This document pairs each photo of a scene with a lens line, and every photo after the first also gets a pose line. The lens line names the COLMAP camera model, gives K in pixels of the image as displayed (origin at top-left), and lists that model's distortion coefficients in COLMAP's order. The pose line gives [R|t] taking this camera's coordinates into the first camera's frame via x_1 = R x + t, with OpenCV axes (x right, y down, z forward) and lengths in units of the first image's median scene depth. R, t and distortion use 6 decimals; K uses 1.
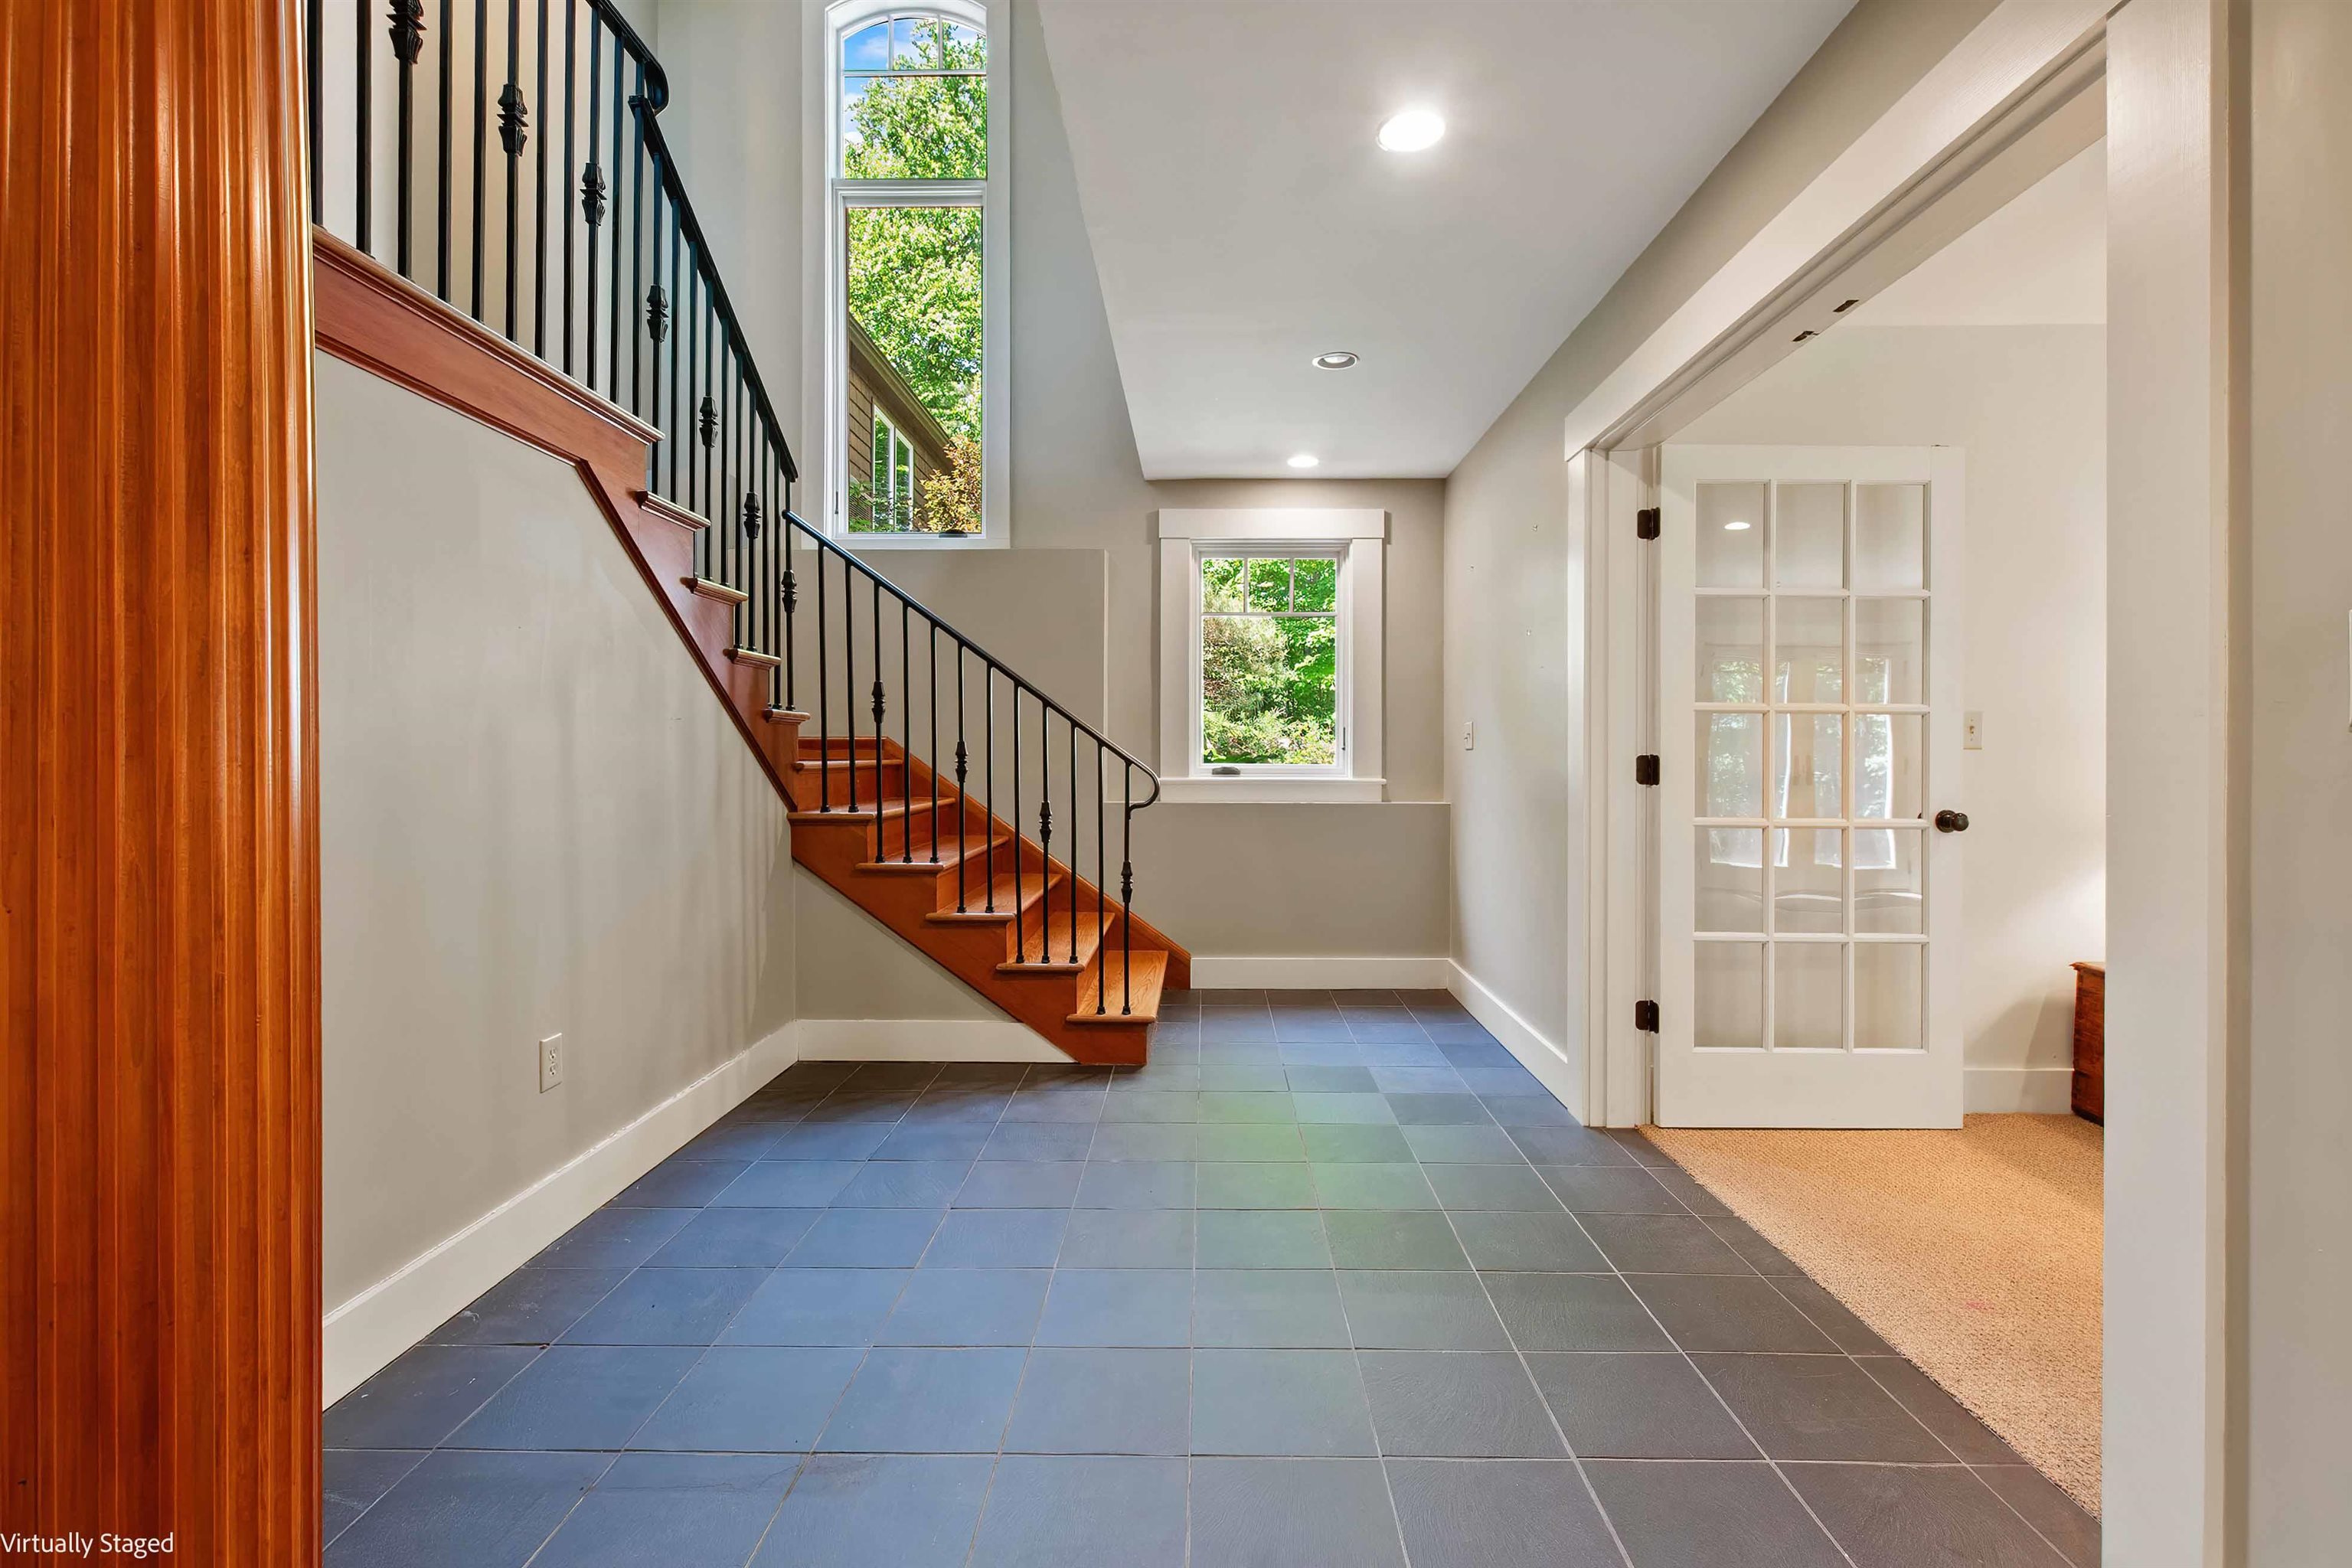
lens RADIAL K [[1069.9, 0, 1175.3], [0, 1069.9, 764.8], [0, 0, 1]] dist [-0.000456, -0.000086]
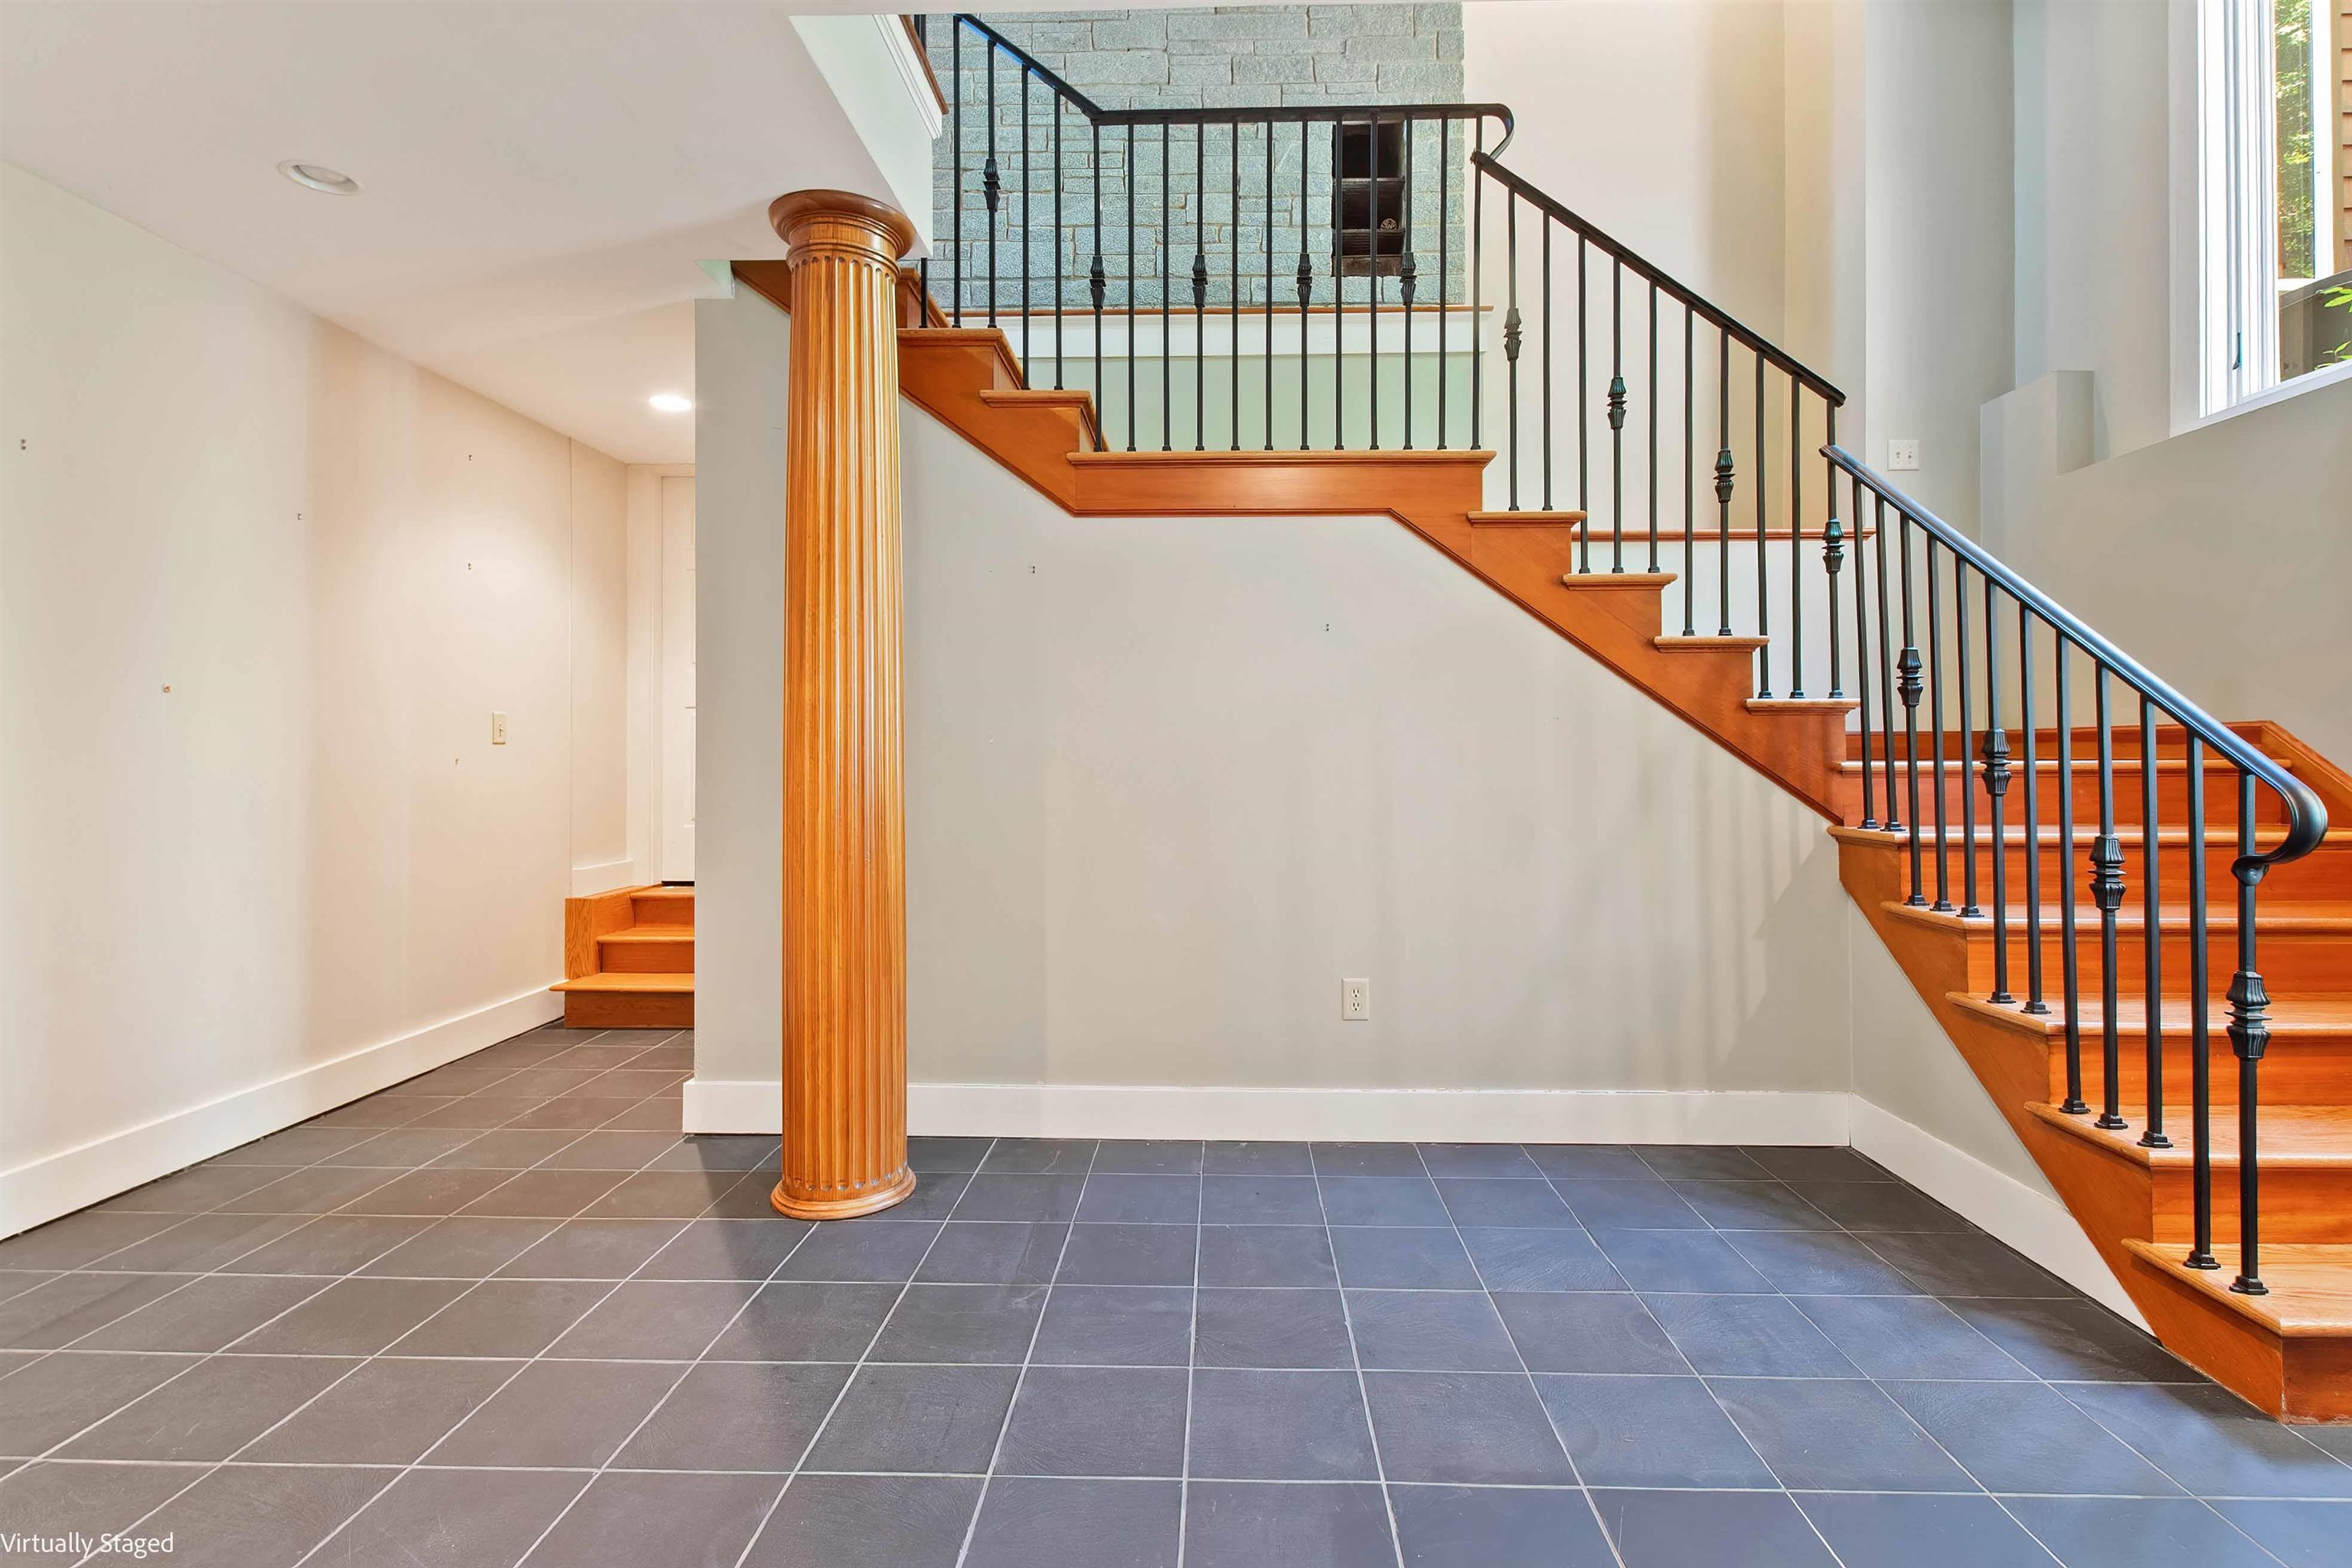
lens RADIAL K [[1069.9, 0, 1177.4], [0, 1069.9, 759.9], [0, 0, 1]] dist [-0.000456, -0.000086]
pose [[-0.017639, 0.002465, -0.999841, 0.460787], [-0.006697, 0.999974, 0.002583, -0.003270], [0.999822, 0.006741, -0.017622, 0.556239]]
